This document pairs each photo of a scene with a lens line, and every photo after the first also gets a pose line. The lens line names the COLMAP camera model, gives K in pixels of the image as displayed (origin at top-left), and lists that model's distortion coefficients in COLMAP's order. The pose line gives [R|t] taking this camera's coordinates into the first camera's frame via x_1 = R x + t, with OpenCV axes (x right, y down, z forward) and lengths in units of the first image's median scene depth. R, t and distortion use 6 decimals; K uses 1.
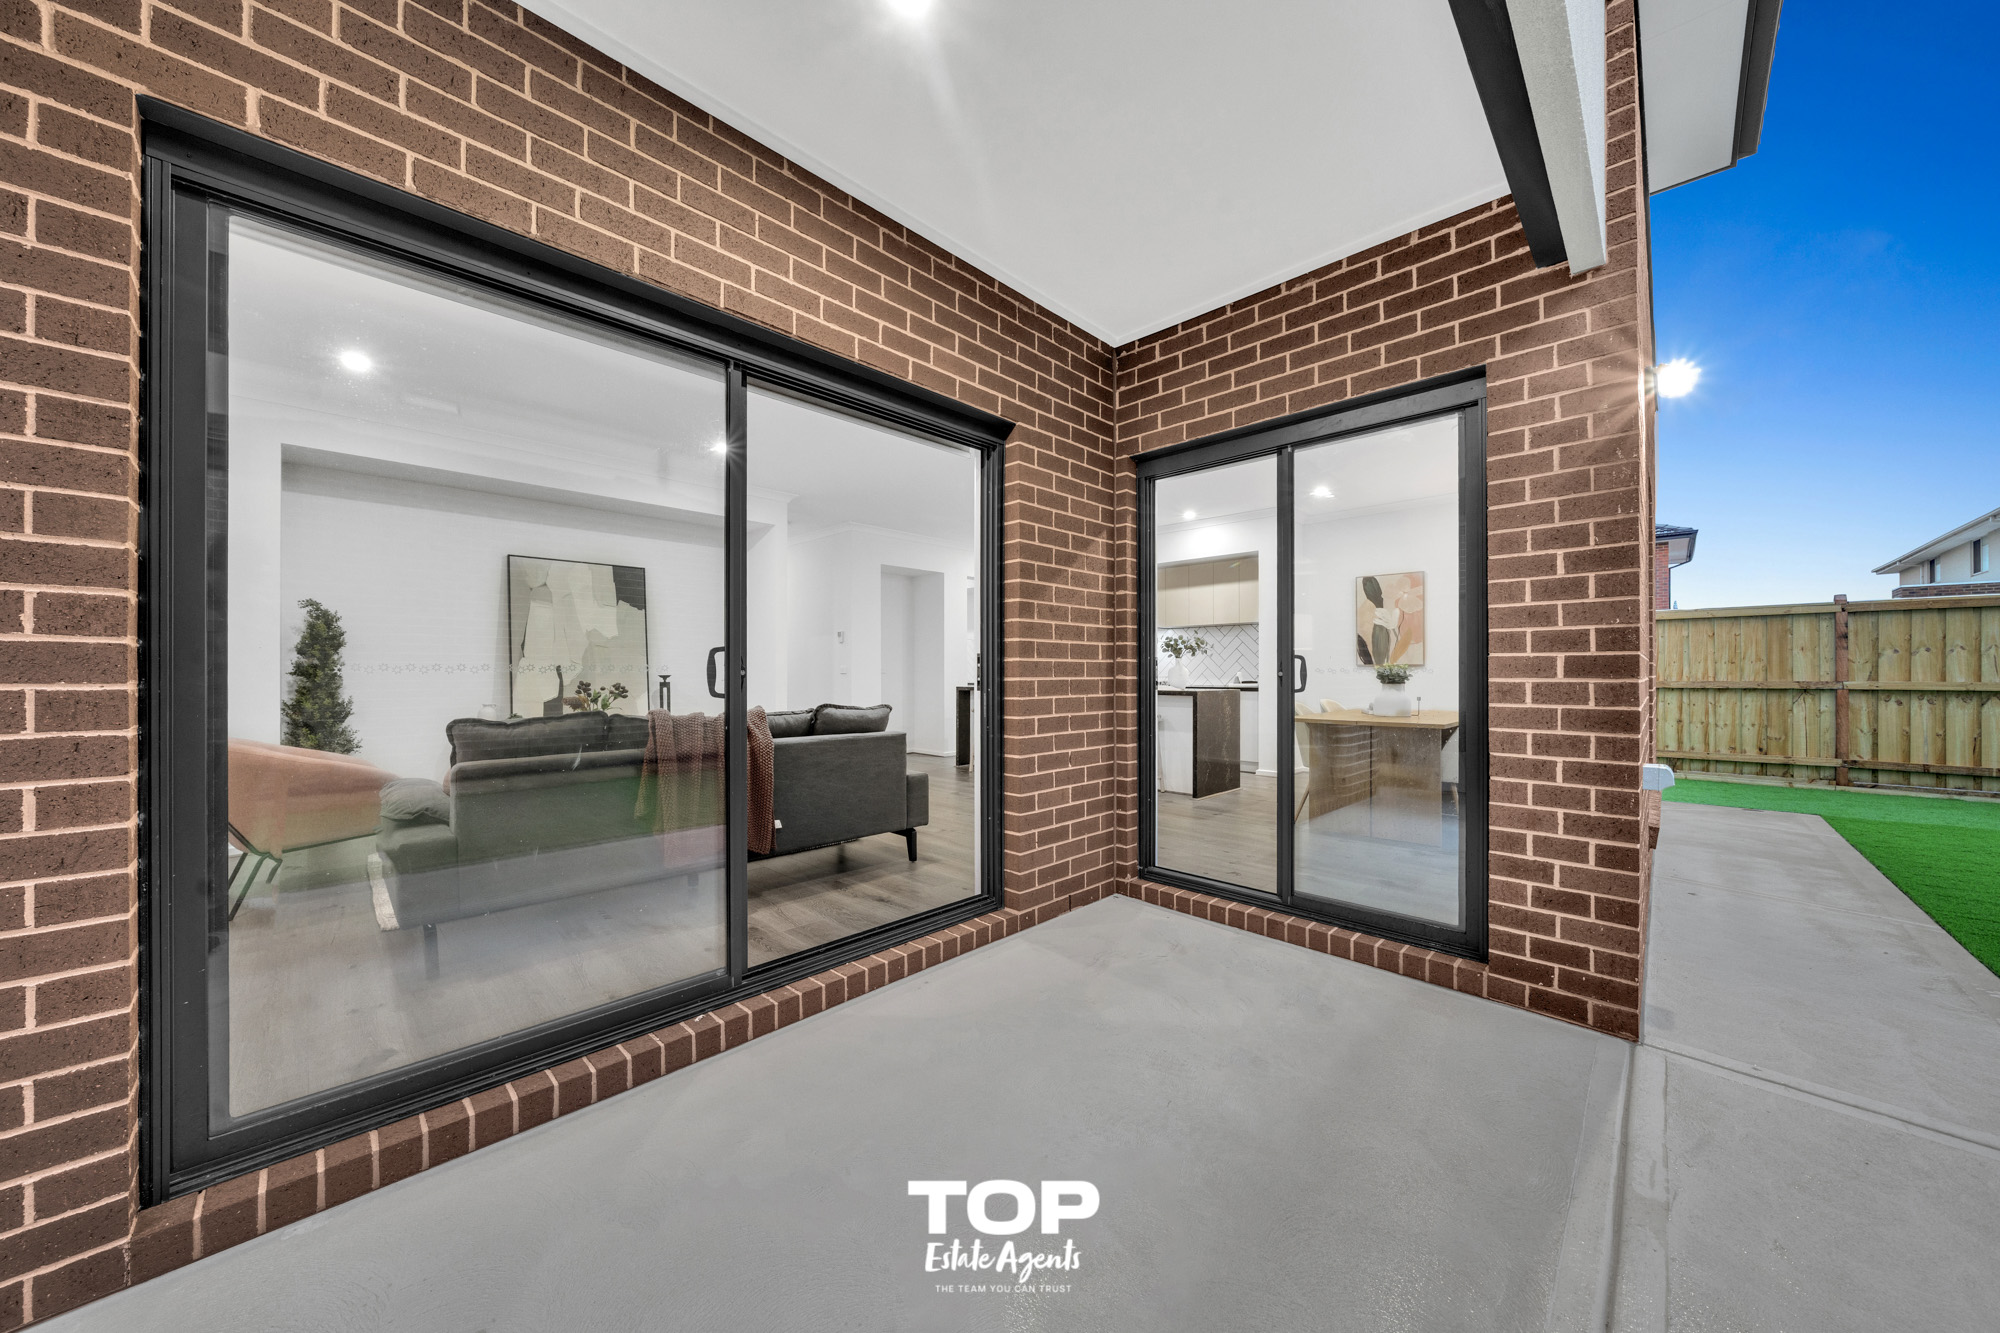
lens RADIAL K [[682.7, 0, 995.0], [0, 682.7, 673.3], [0, 0, 1]] dist [0.000000, 0.000040]
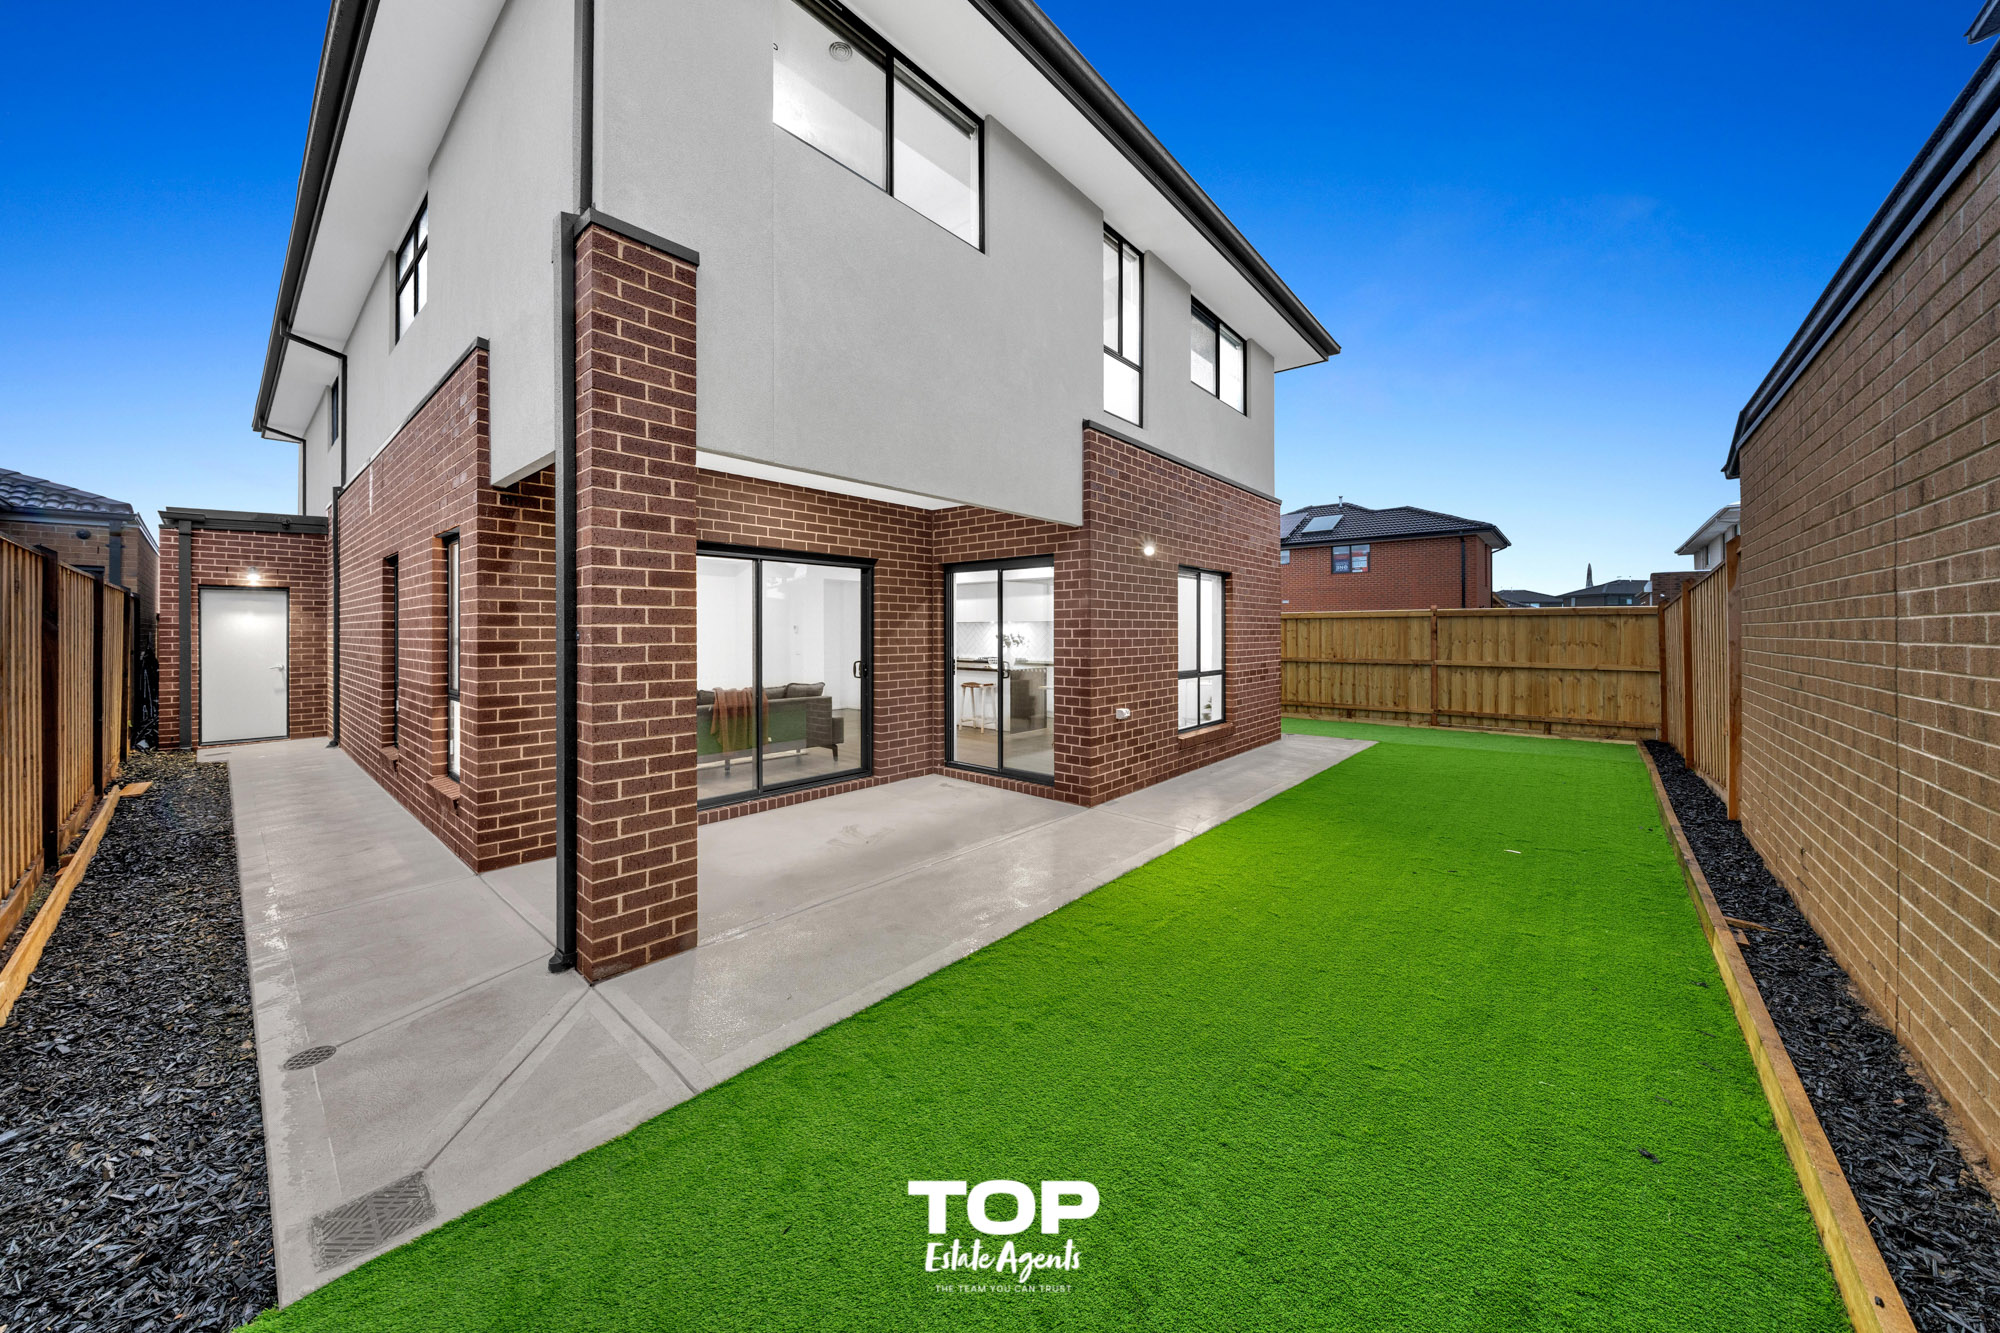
lens RADIAL K [[697.7, 0, 983.2], [0, 697.7, 630.6], [0, 0, 1]] dist [0.000733, 0.000092]
pose [[0.998893, -0.000060, 0.047032, 0.237552], [-0.000019, 0.999999, 0.001682, -0.120075], [-0.047032, -0.001681, 0.998892, -1.165858]]
